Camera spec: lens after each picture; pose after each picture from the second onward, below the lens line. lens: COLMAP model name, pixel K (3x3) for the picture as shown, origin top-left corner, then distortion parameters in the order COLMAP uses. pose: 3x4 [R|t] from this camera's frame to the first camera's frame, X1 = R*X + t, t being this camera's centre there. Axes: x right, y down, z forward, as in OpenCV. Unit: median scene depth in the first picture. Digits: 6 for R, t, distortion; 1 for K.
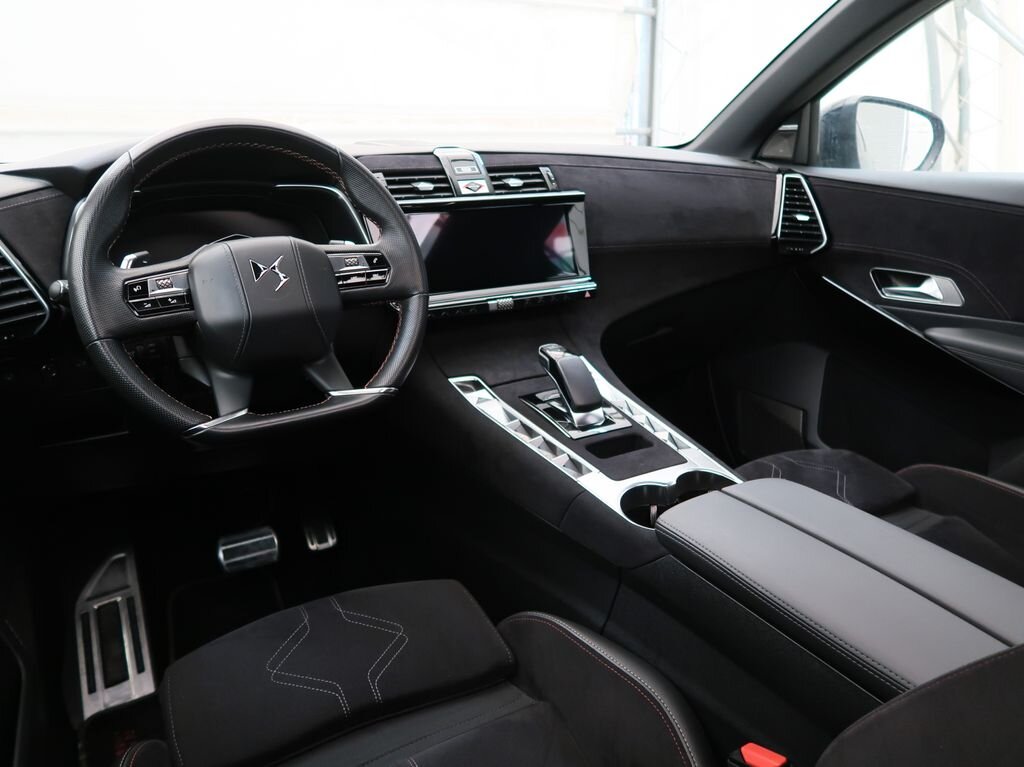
lens RADIAL K [[741.0, 0, 476.2], [0, 741.0, 384.4], [0, 0, 1]] dist [-0.000347, -0.000092]
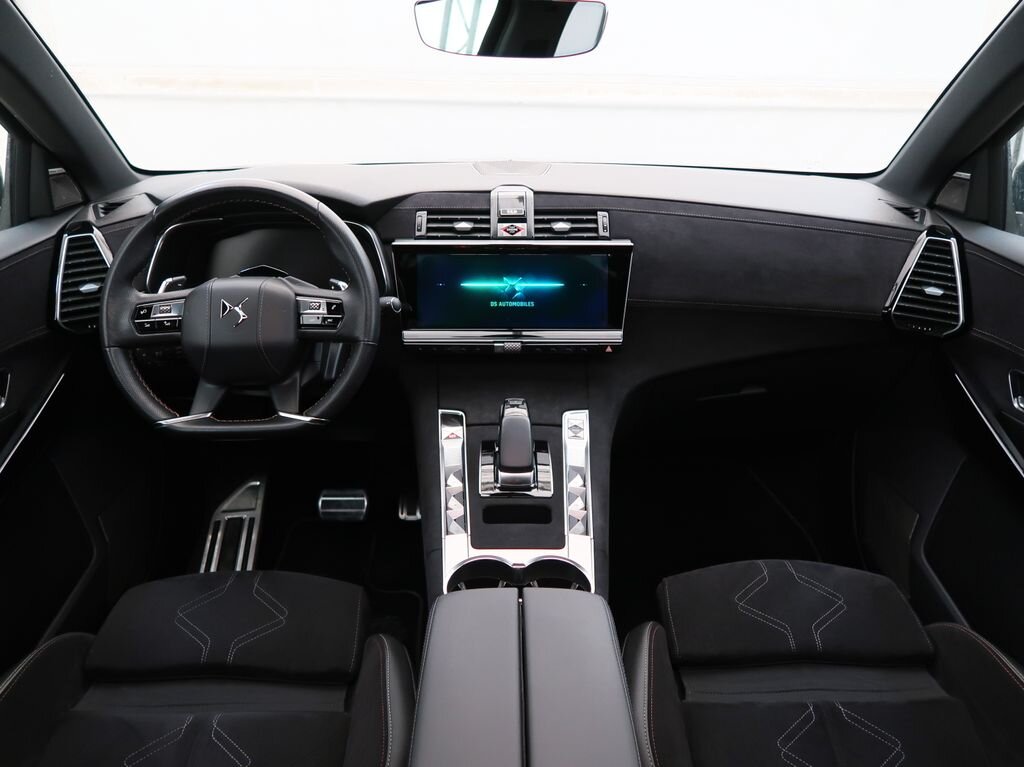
lens RADIAL K [[773.3, 0, 512.0], [0, 773.3, 383.5], [0, 0, 1]] dist [0.005171, 0.001841]
pose [[0.883714, 0.193876, -0.425984, 0.494160], [-0.161748, 0.980598, 0.110746, -0.173450], [0.439190, -0.028966, 0.897927, 0.019844]]
